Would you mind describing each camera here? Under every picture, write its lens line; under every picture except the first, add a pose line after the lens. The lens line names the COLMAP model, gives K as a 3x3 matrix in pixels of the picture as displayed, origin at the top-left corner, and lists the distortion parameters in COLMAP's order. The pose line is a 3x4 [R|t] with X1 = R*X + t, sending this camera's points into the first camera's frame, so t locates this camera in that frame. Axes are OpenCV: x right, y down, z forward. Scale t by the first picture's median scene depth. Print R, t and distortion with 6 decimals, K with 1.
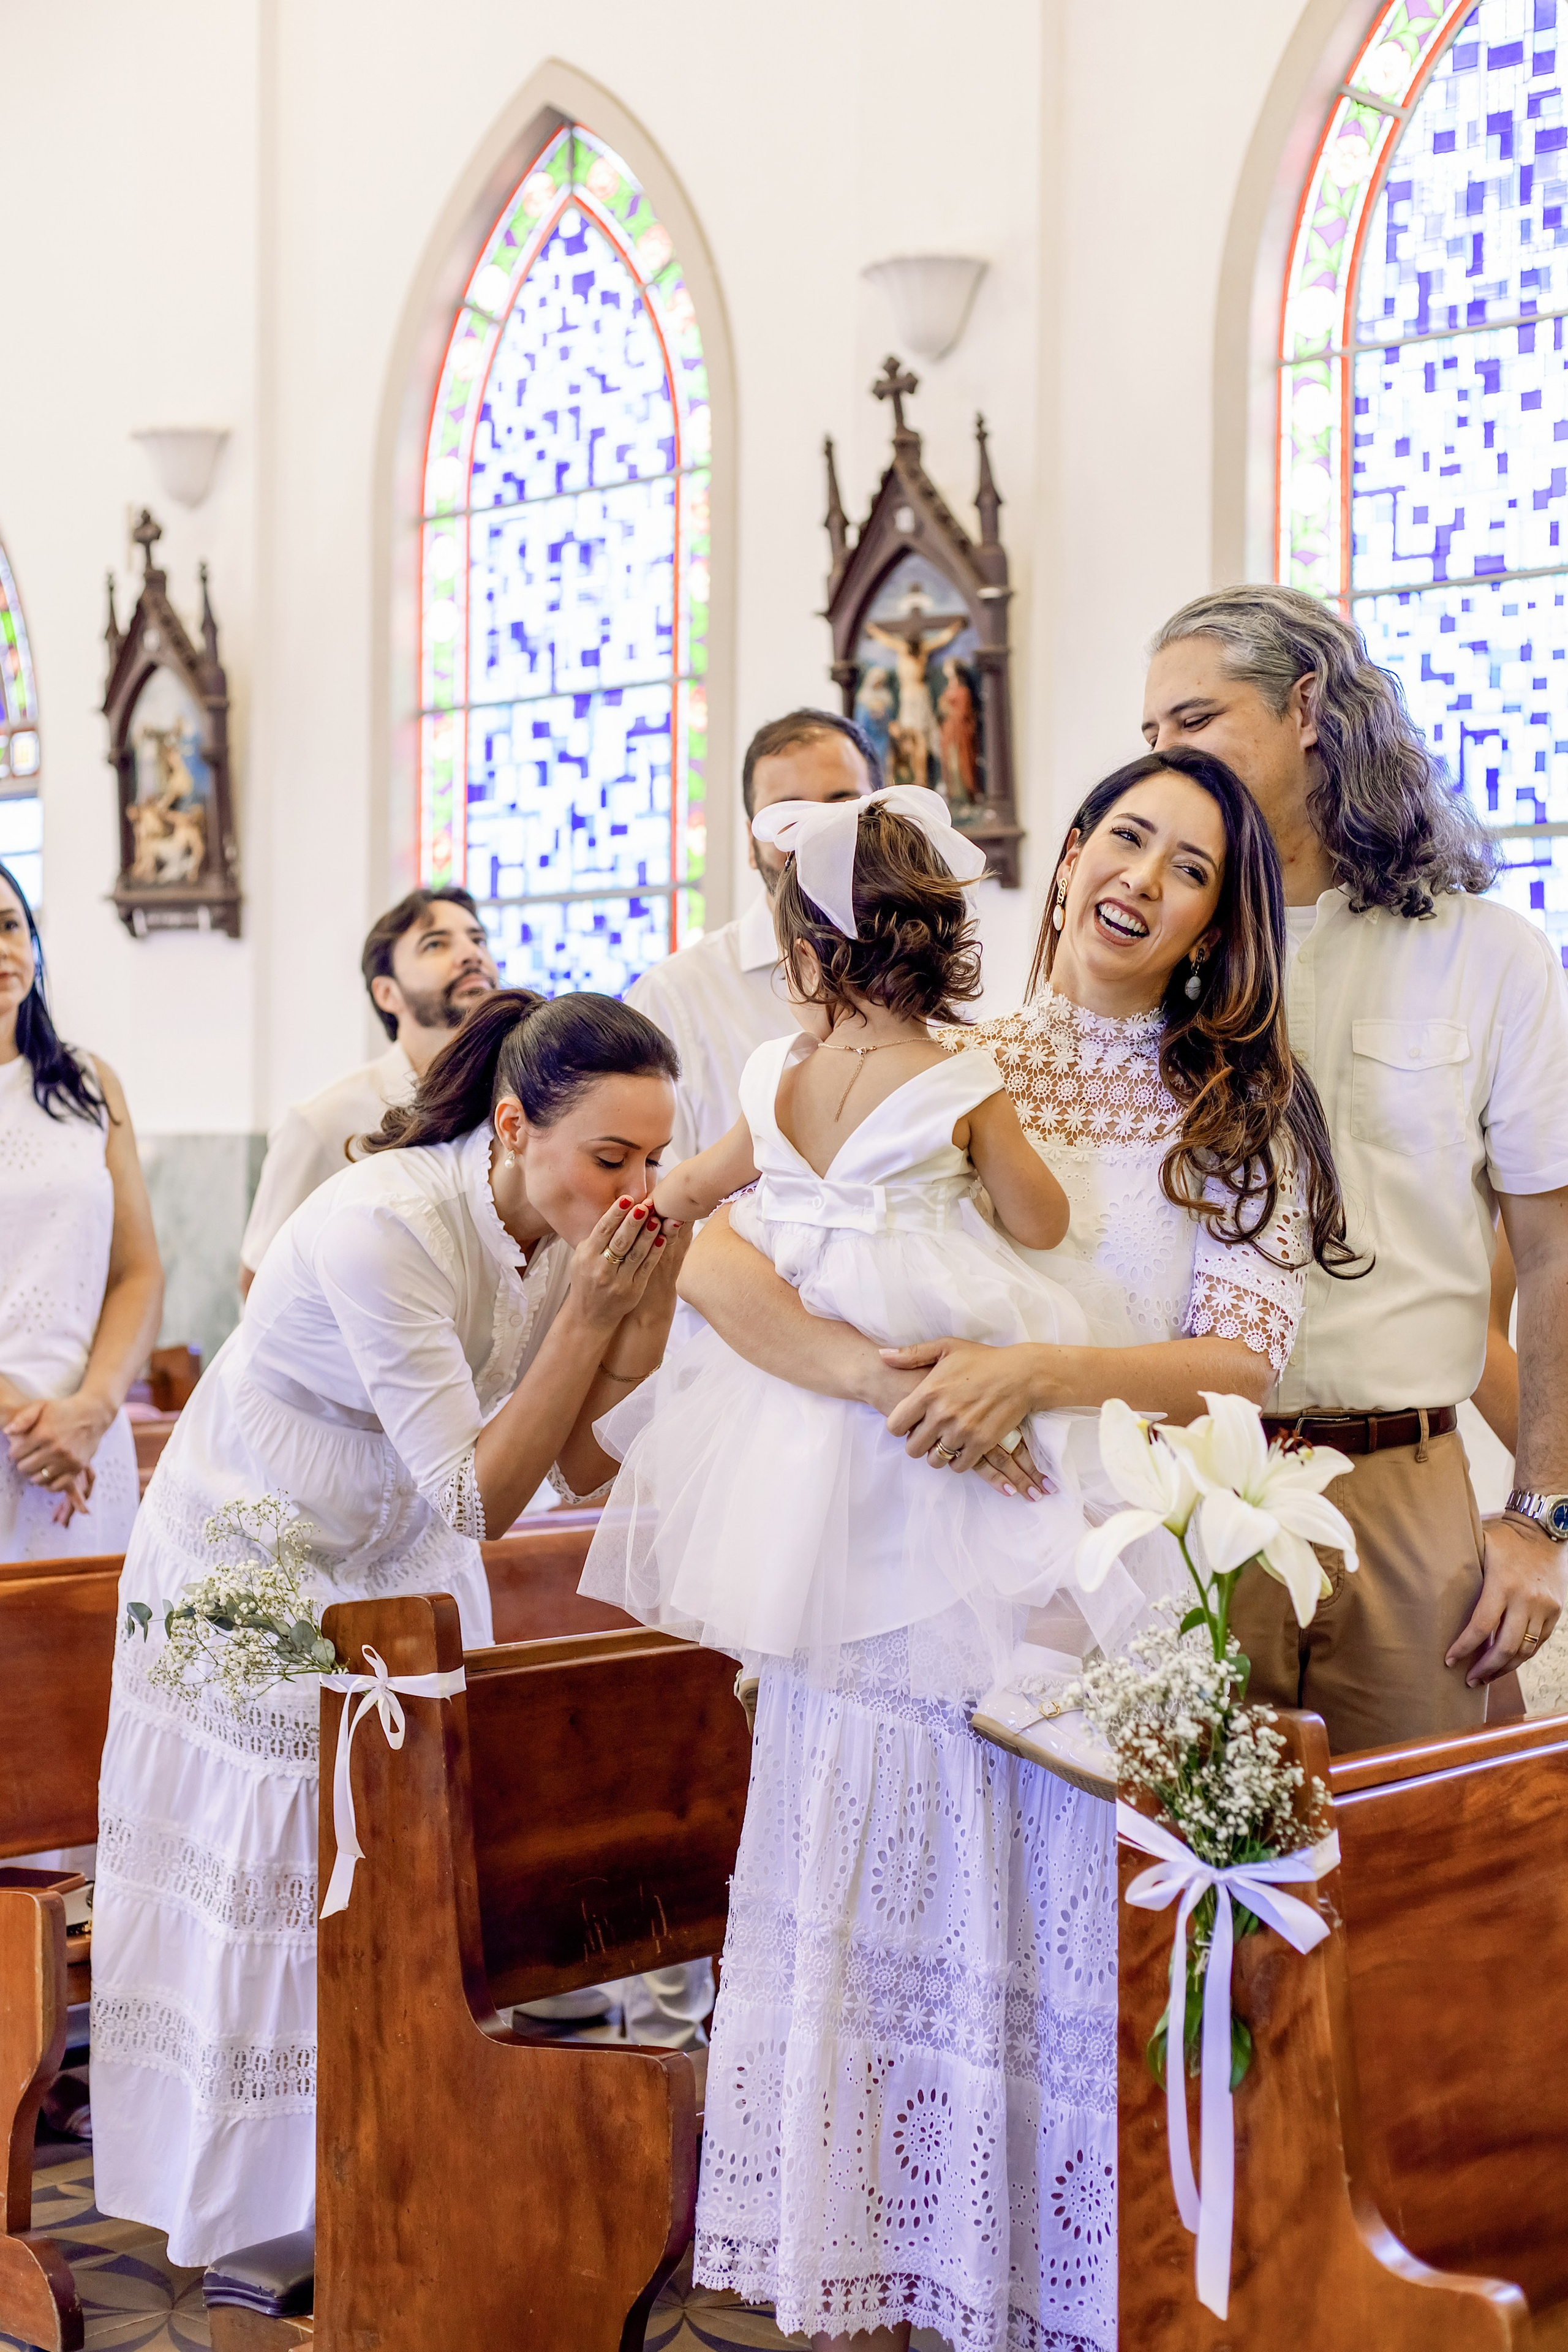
lens RADIAL K [[3289.9, 0, 784.0], [0, 3289.9, 1176.0], [0, 0, 1]] dist [0.002932, 0.061854]
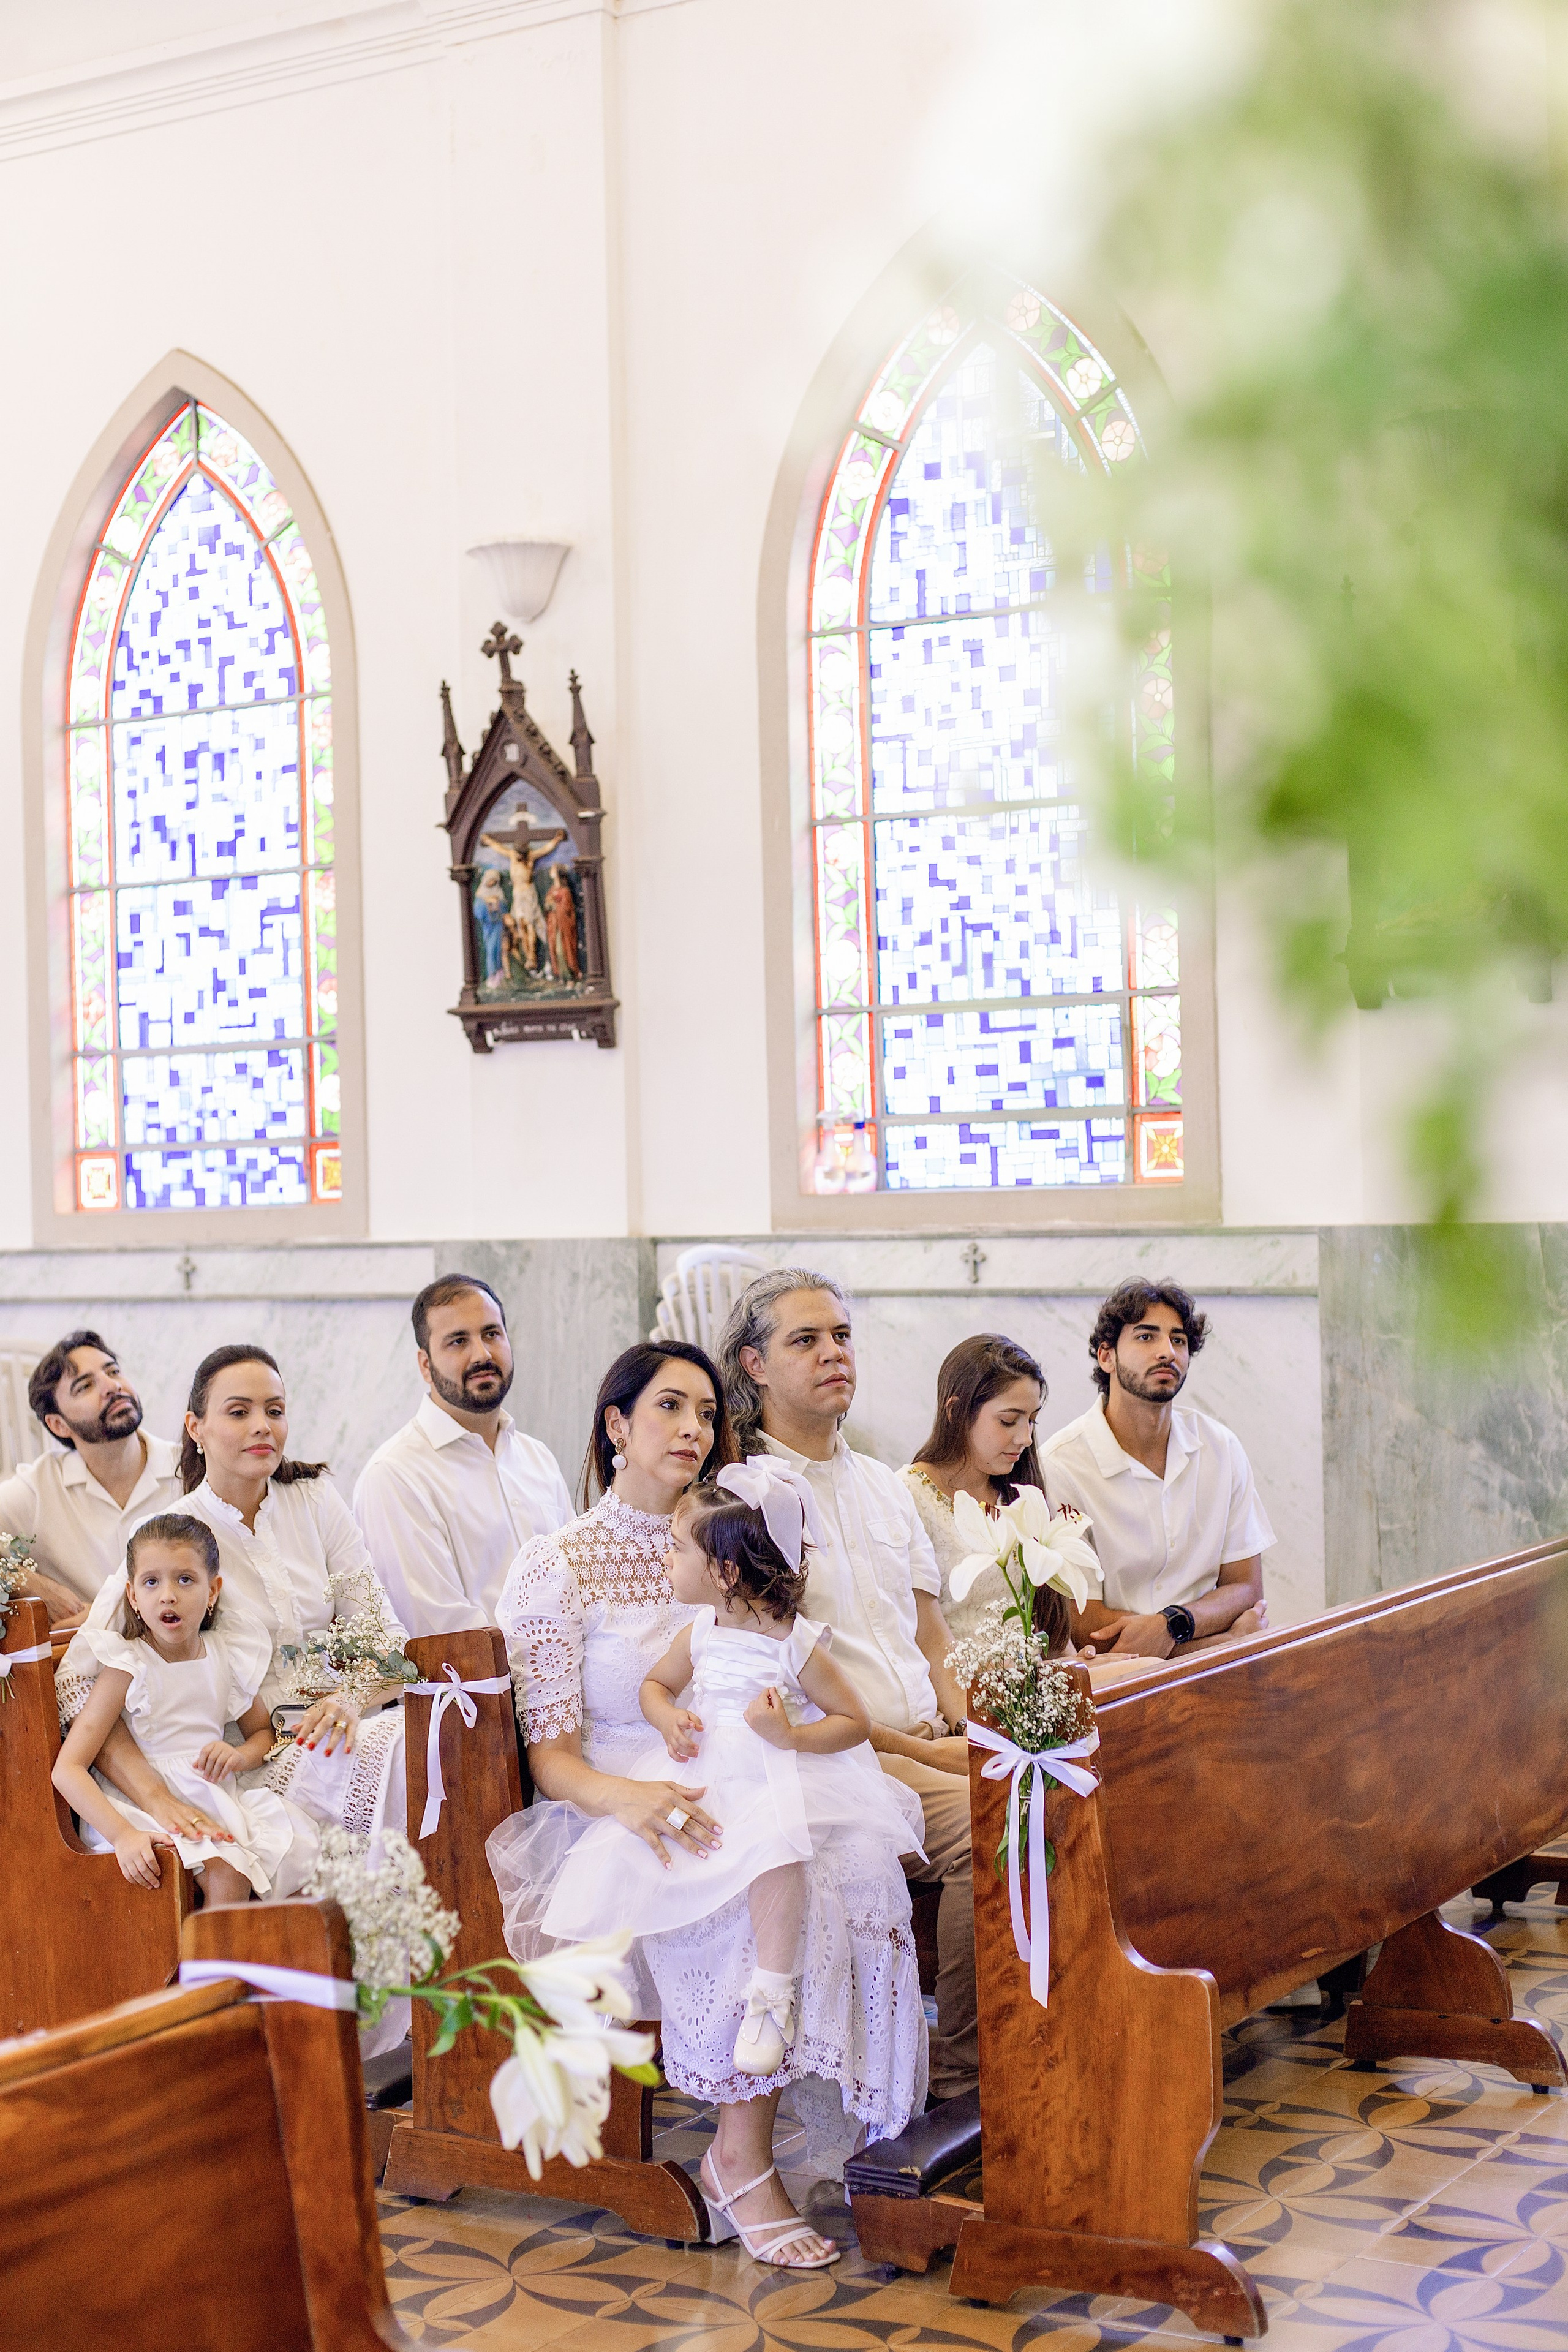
lens RADIAL K [[3154.3, 0, 784.0], [0, 3154.3, 1176.0], [0, 0, 1]] dist [0.023235, 0.111885]
pose [[0.981905, -0.031877, 0.186672, -0.078370], [0.033813, 0.999402, -0.007194, -0.023595], [-0.186331, 0.013376, 0.982396, -0.165199]]
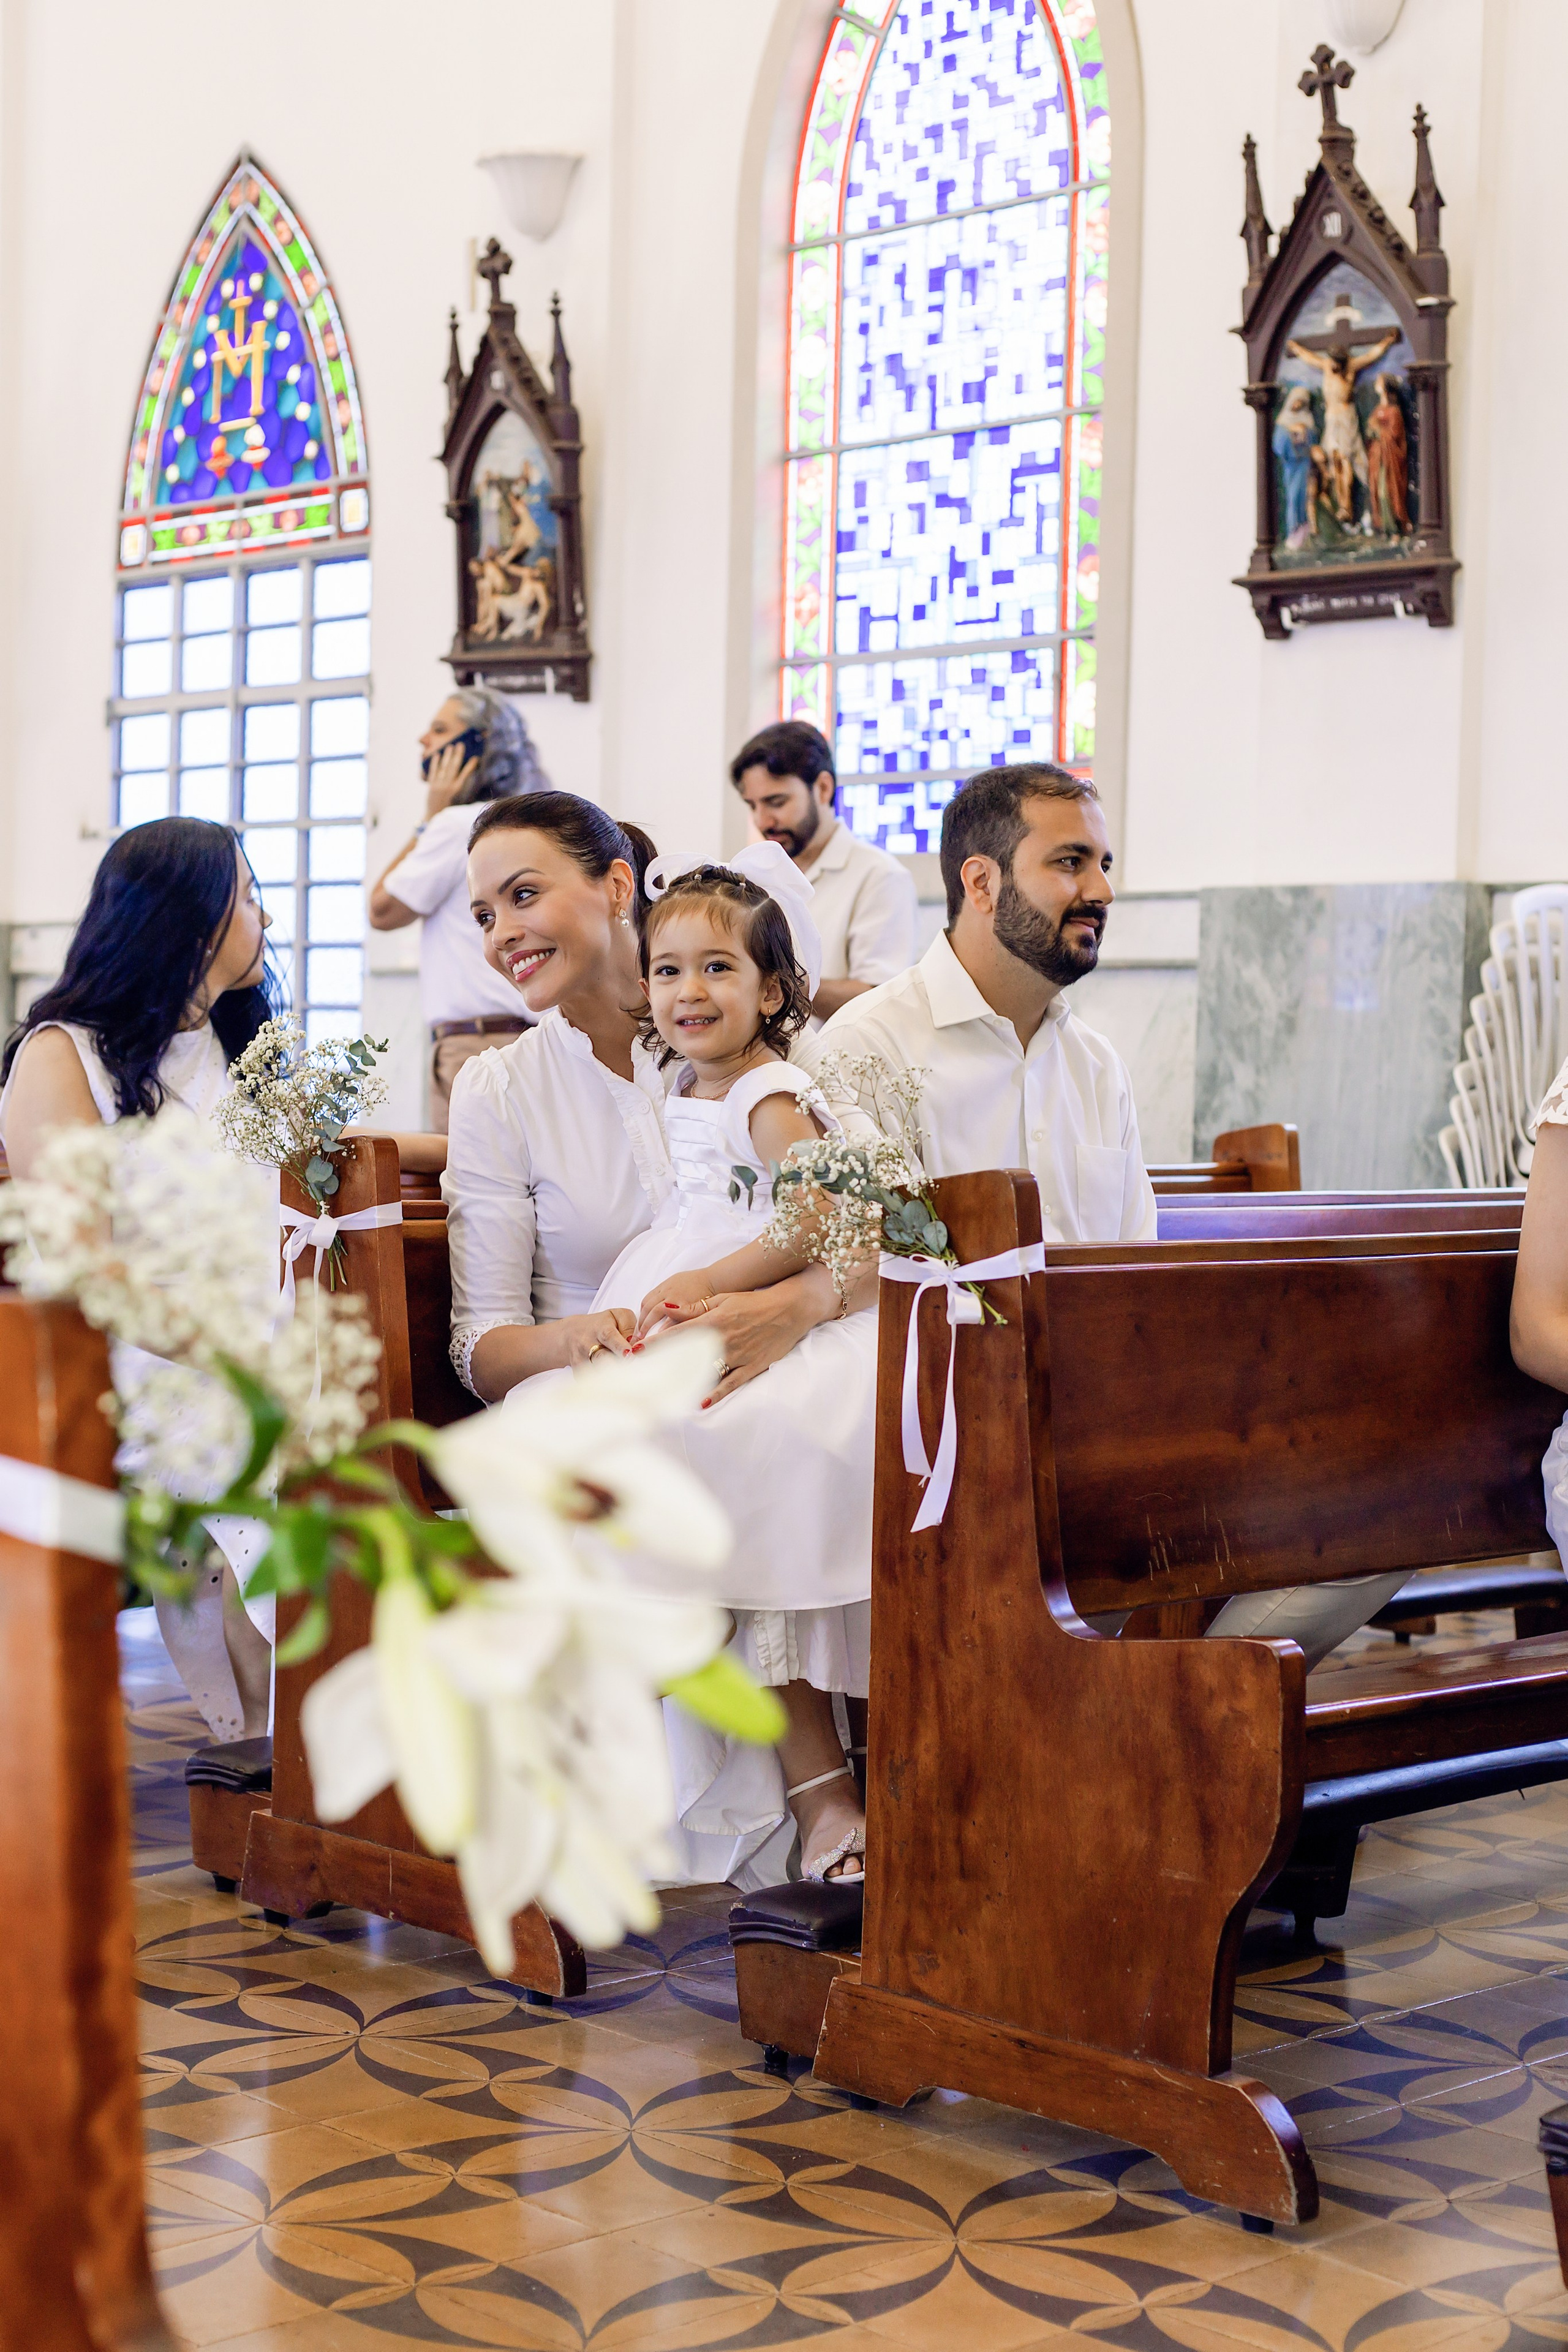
lens RADIAL K [[3515.1, 0, 861.5], [0, 3515.1, 1170.5], [0, 0, 1]] dist [-0.005761, 0.008950]
pose [[0.998161, 0.015577, -0.058589, -0.029076], [-0.013691, 0.999379, 0.032456, 0.030768], [0.059058, -0.031594, 0.997754, 0.000144]]
